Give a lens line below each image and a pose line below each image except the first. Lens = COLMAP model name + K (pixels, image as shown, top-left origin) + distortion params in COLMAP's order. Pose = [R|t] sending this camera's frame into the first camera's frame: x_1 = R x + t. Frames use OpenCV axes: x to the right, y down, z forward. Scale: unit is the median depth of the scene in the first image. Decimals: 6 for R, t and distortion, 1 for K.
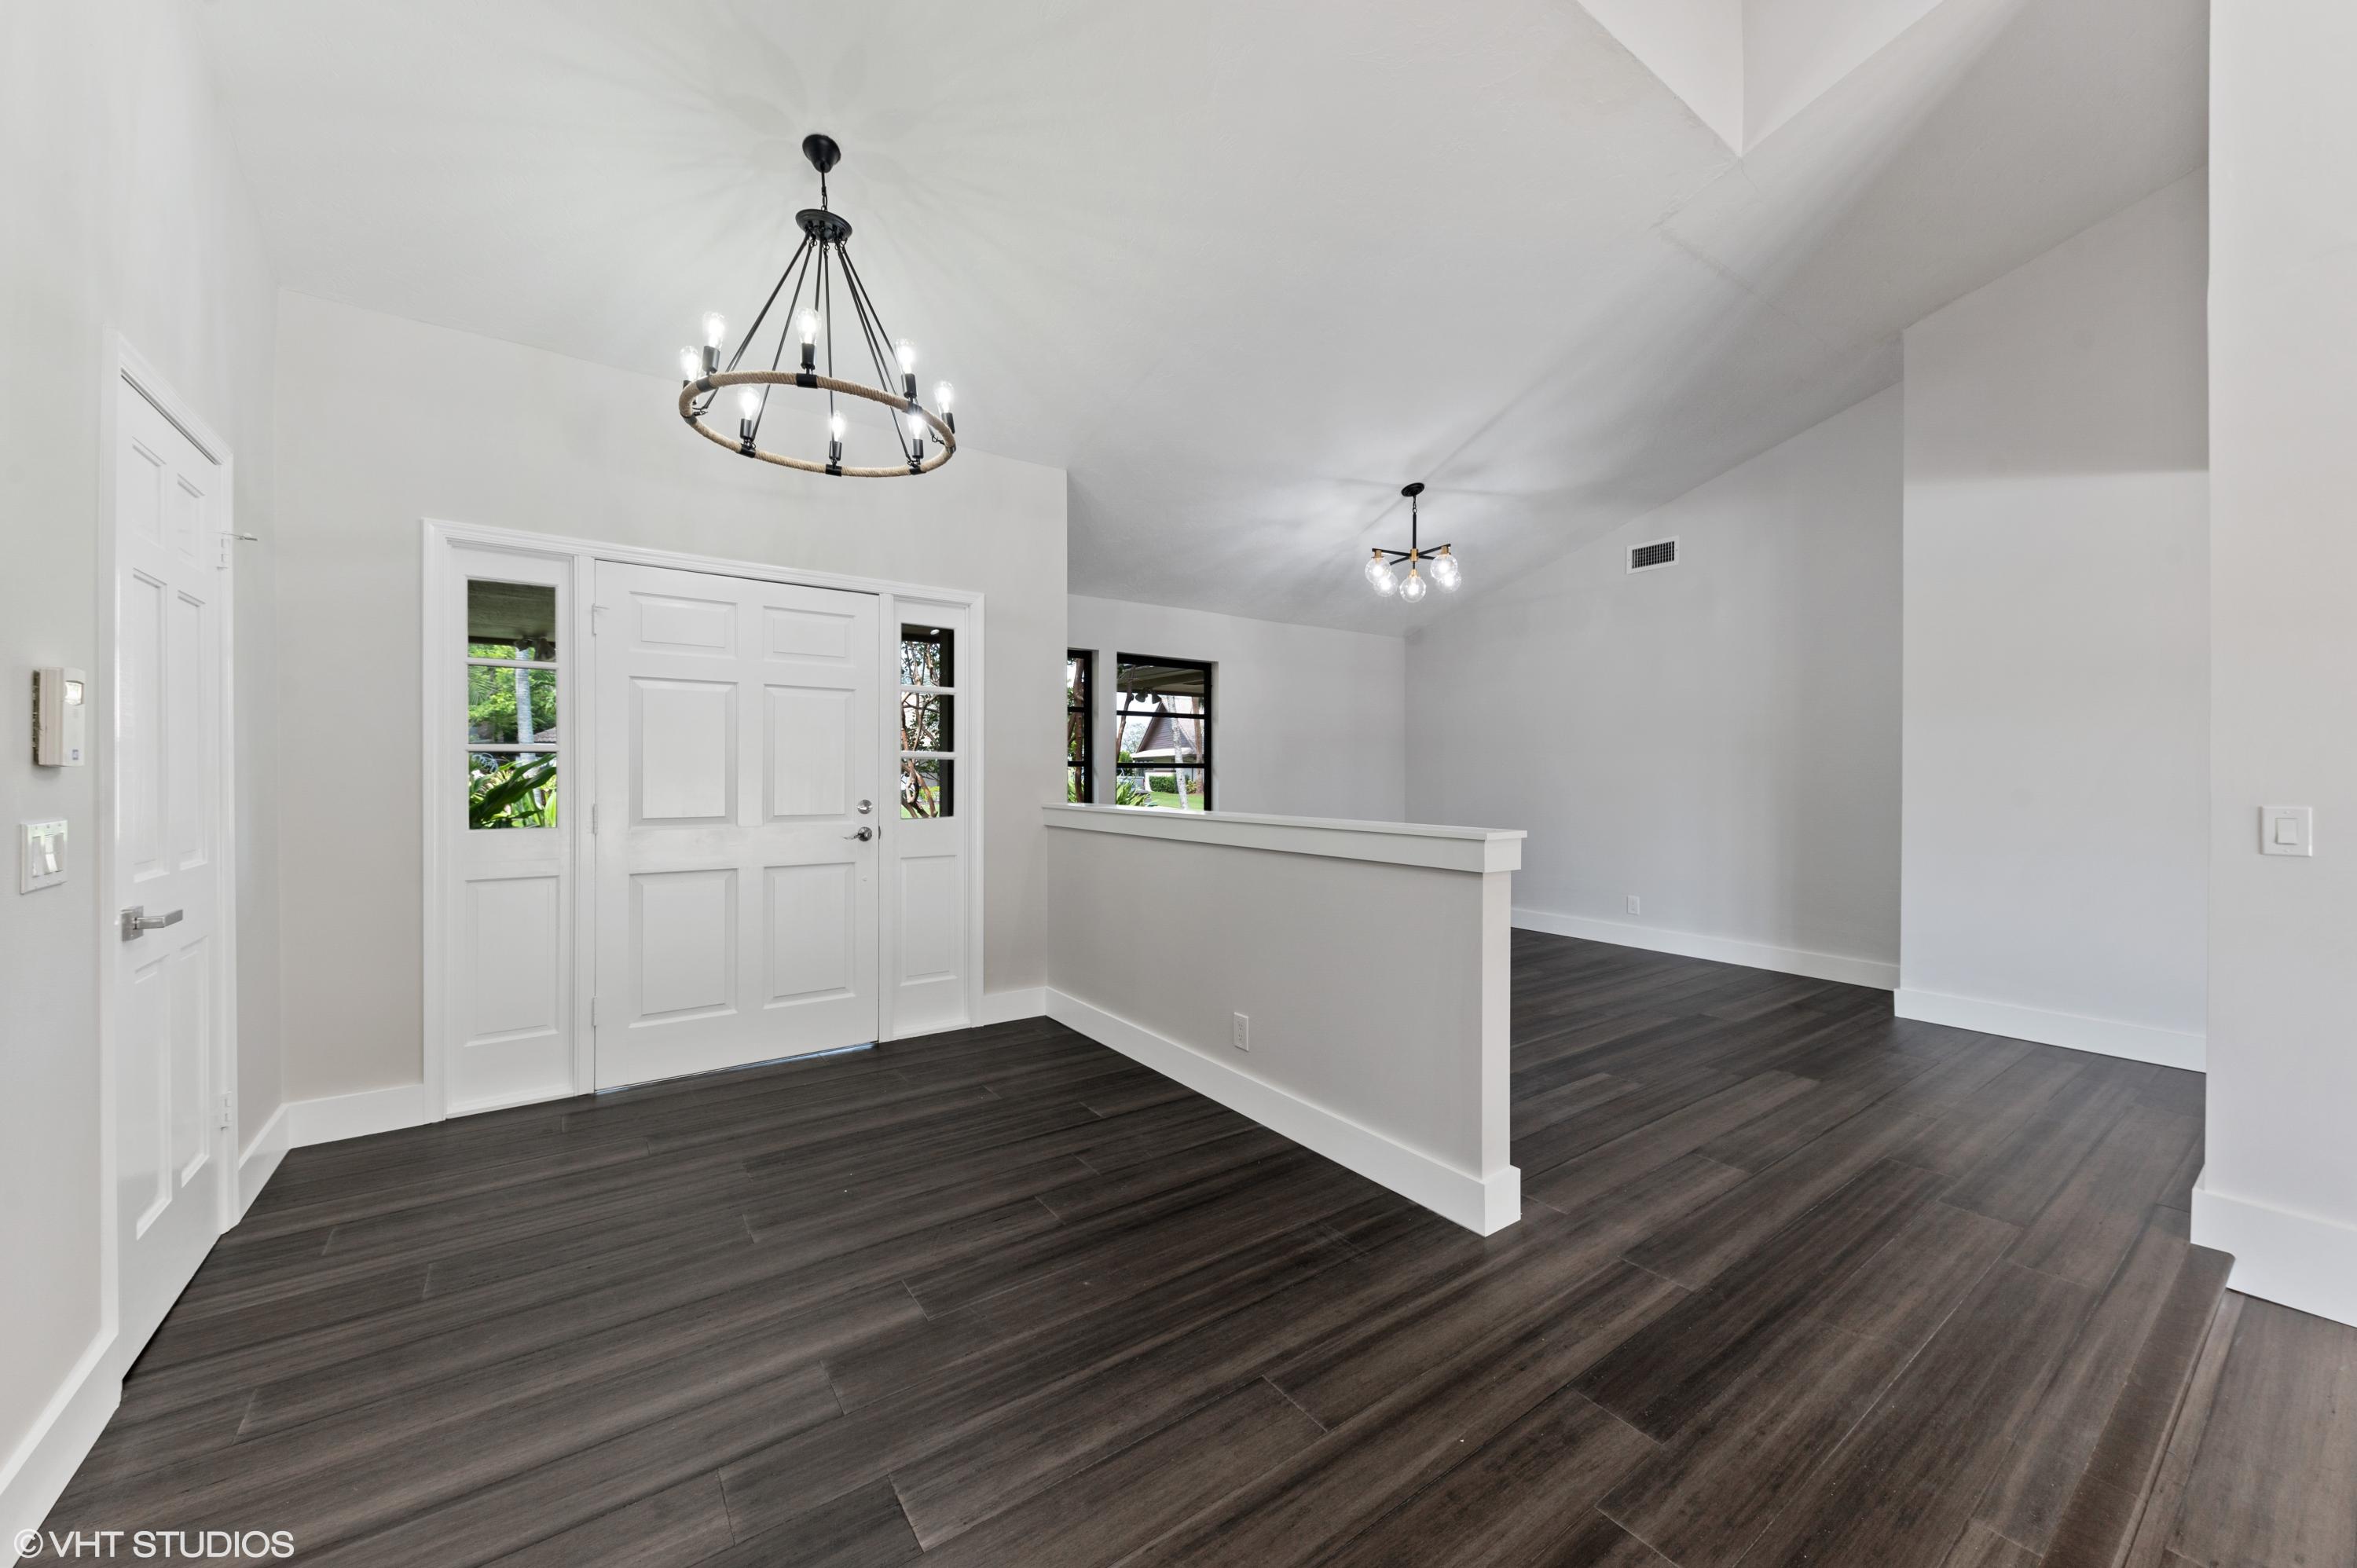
lens RADIAL K [[863.3, 0, 1176.9], [0, 863.3, 779.6], [0, 0, 1]] dist [0.000430, -0.000424]
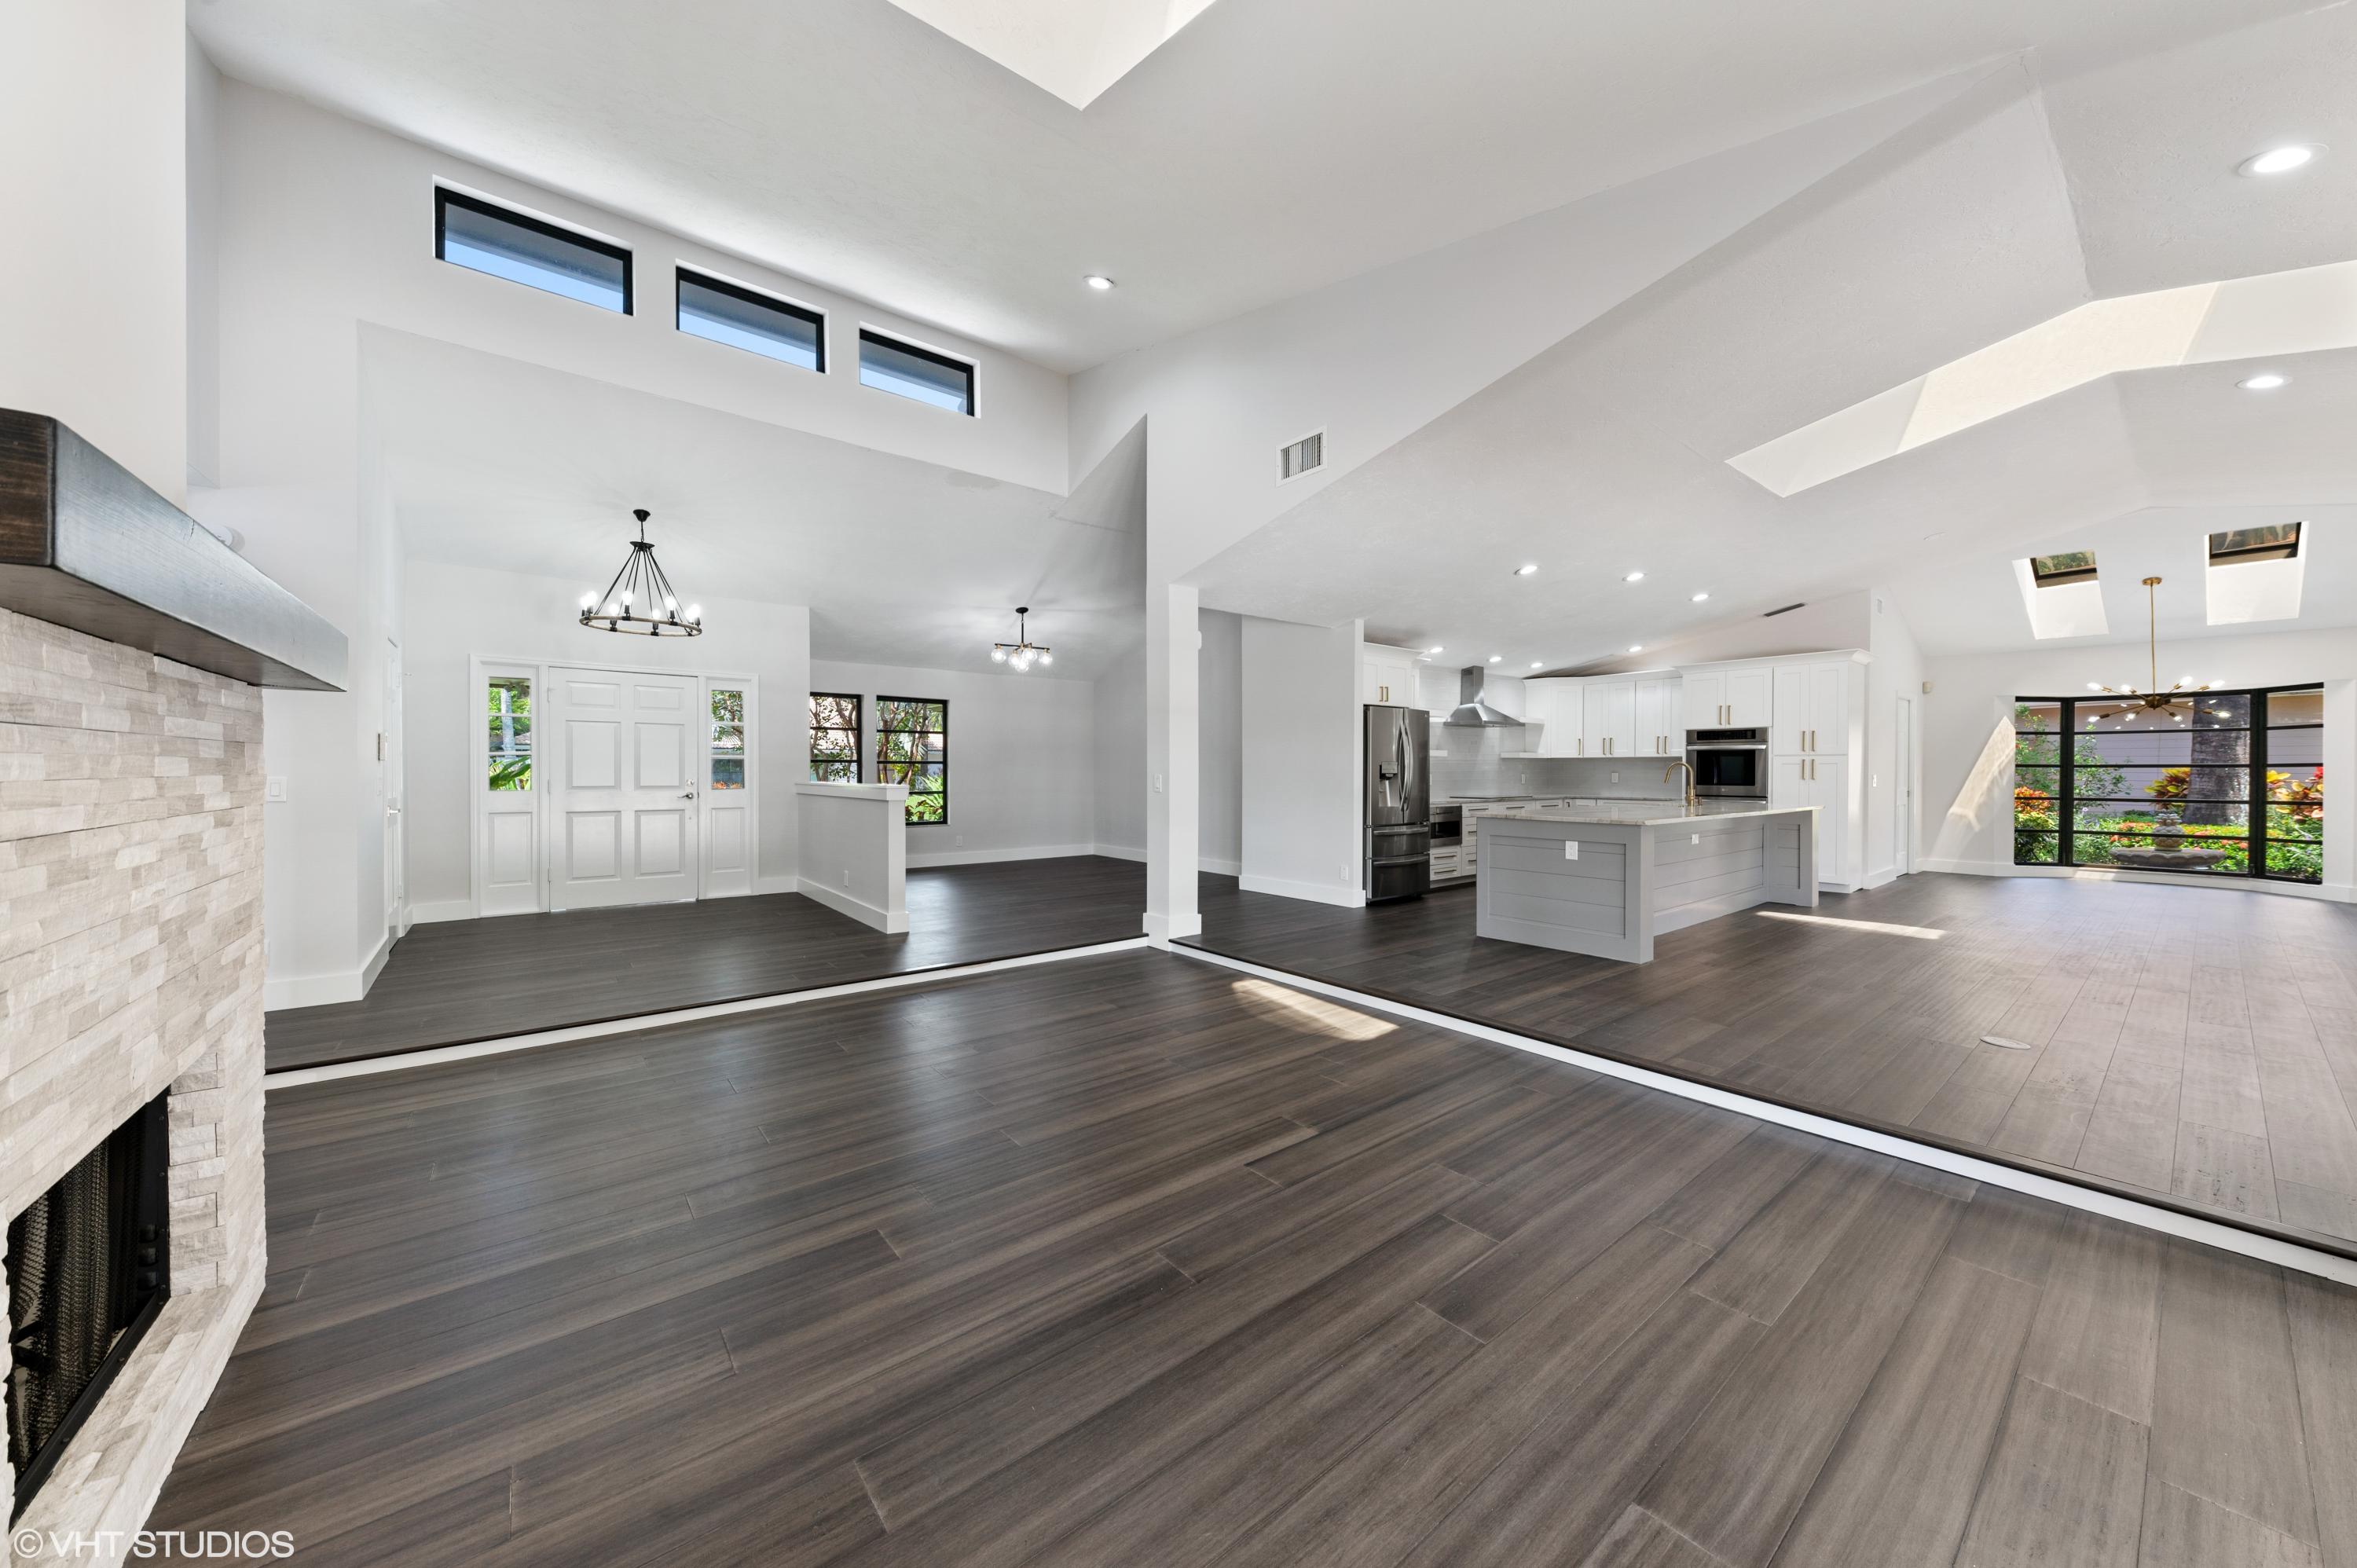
lens RADIAL K [[807.2, 0, 1180.4], [0, 807.2, 776.1], [0, 0, 1]] dist [0.000757, -0.000132]
pose [[0.998565, -0.001433, 0.053535, 0.673626], [0.001465, 0.999999, -0.000558, 0.019254], [-0.053535, 0.000636, 0.998566, -0.935313]]
